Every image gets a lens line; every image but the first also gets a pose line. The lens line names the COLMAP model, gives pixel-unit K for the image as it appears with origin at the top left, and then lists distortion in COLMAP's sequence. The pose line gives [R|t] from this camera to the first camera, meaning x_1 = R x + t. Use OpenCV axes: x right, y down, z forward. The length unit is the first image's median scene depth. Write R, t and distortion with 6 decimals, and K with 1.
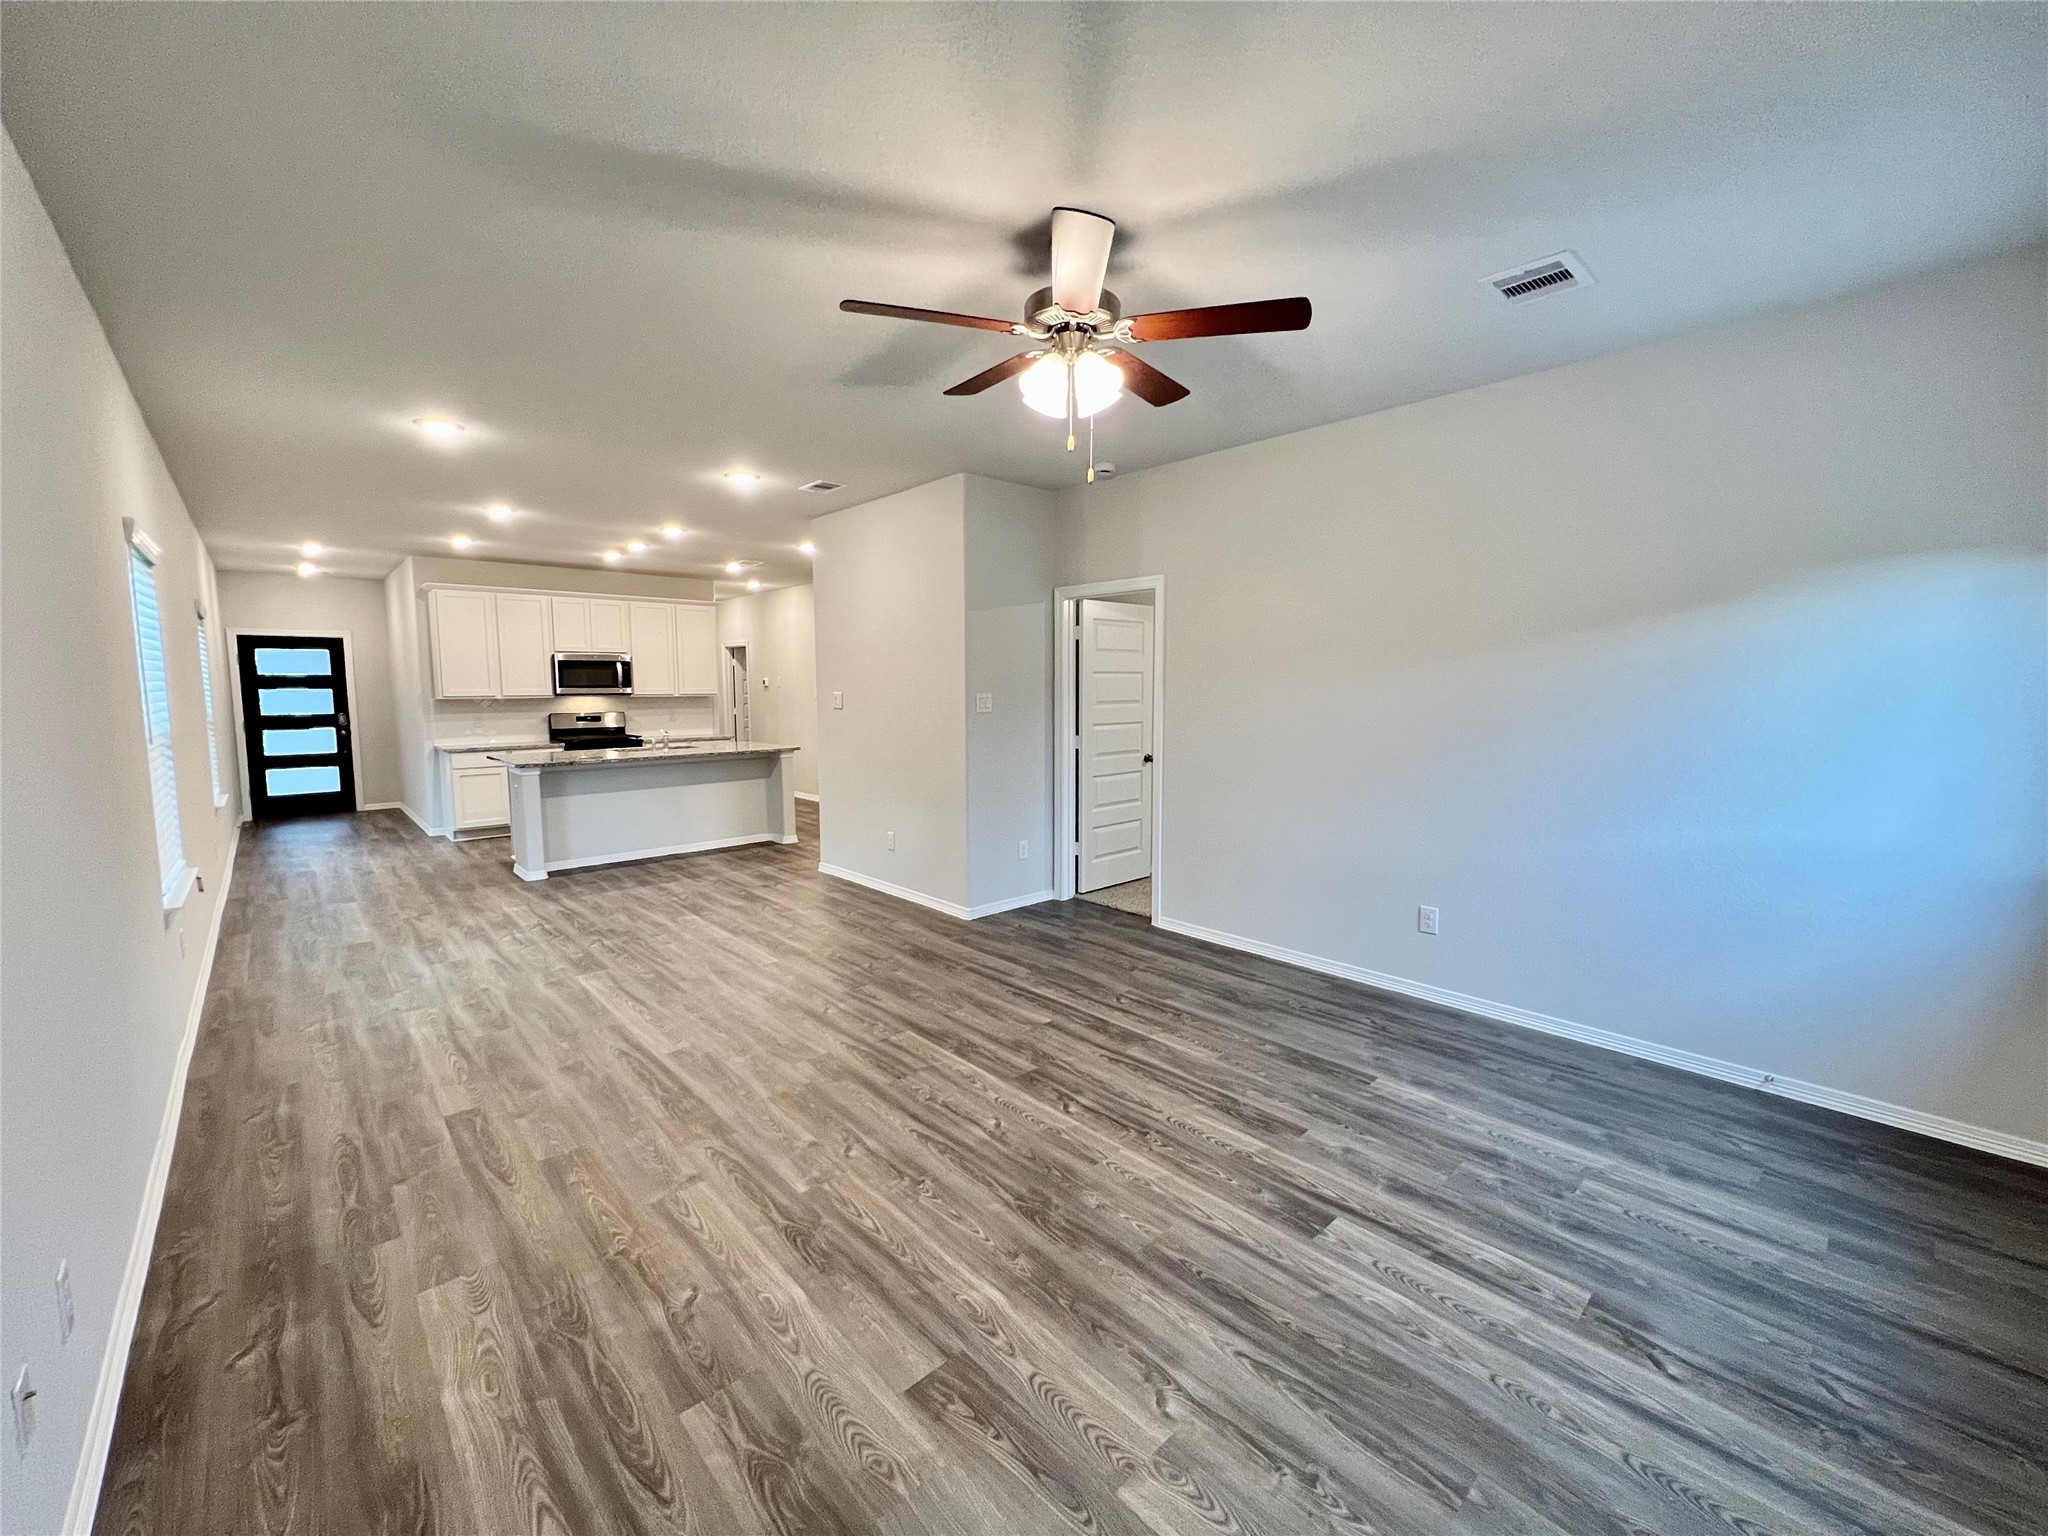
lens RADIAL K [[821.1, 0, 1017.9], [0, 821.1, 767.4], [0, 0, 1]] dist [-0.002687, 0.000907]
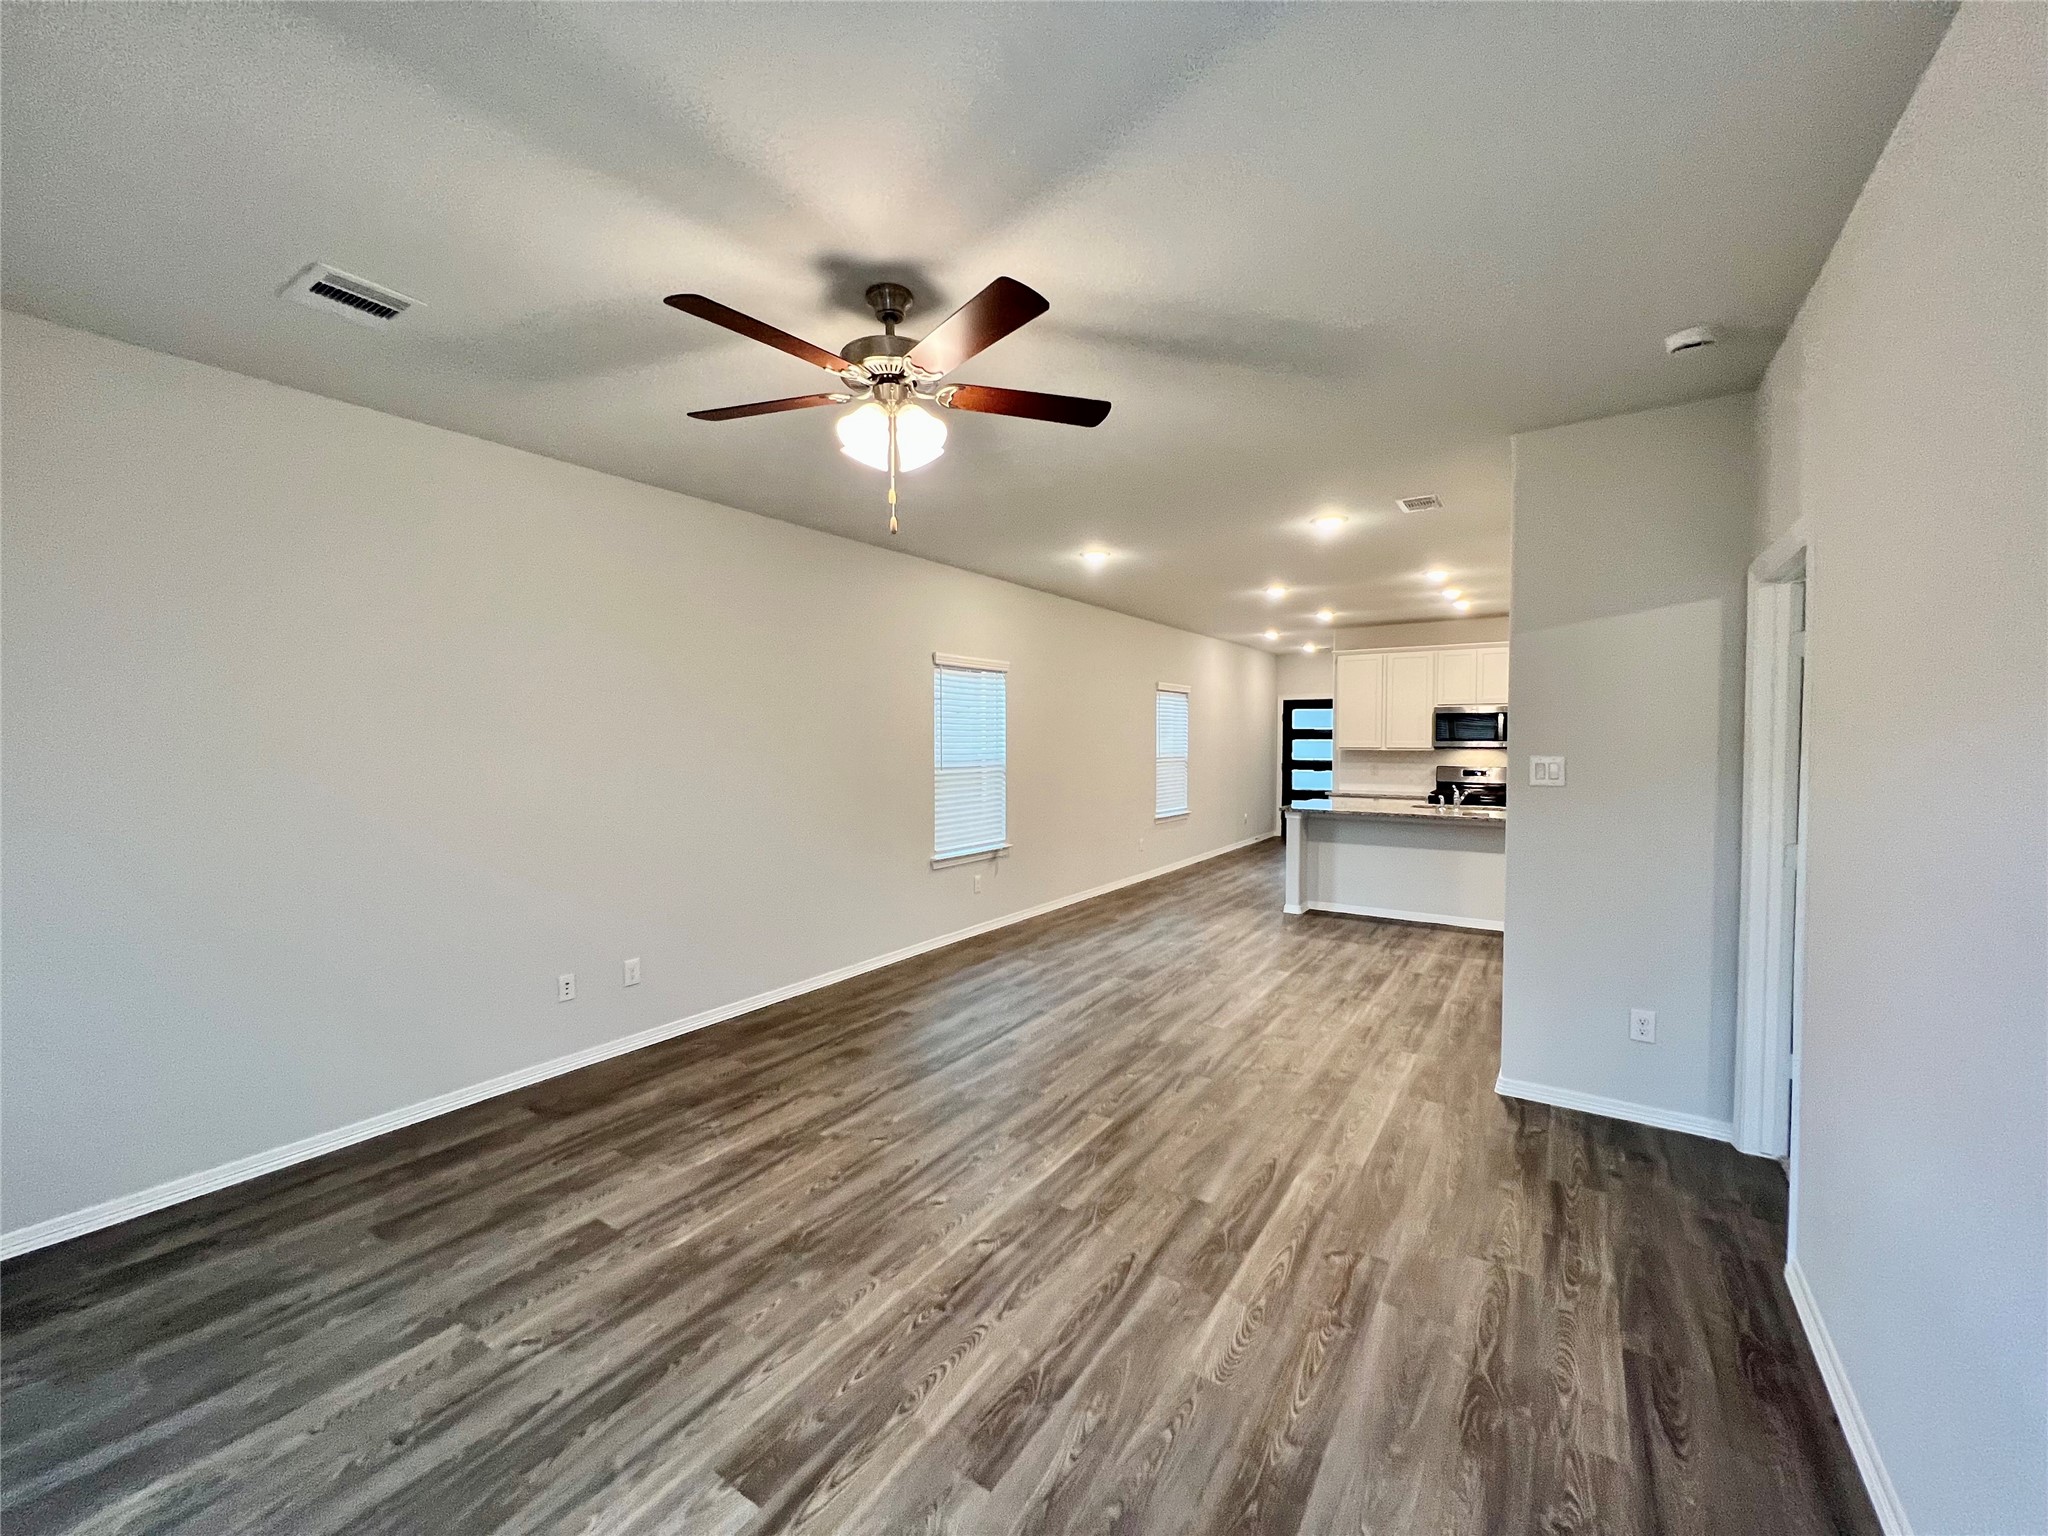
lens RADIAL K [[821.1, 0, 1017.9], [0, 821.1, 767.4], [0, 0, 1]] dist [-0.002687, 0.000907]
pose [[0.237074, 0.040082, -0.970664, 0.770788], [-0.099071, 0.994937, 0.016887, -0.080699], [0.966427, 0.092161, 0.239845, 0.693771]]
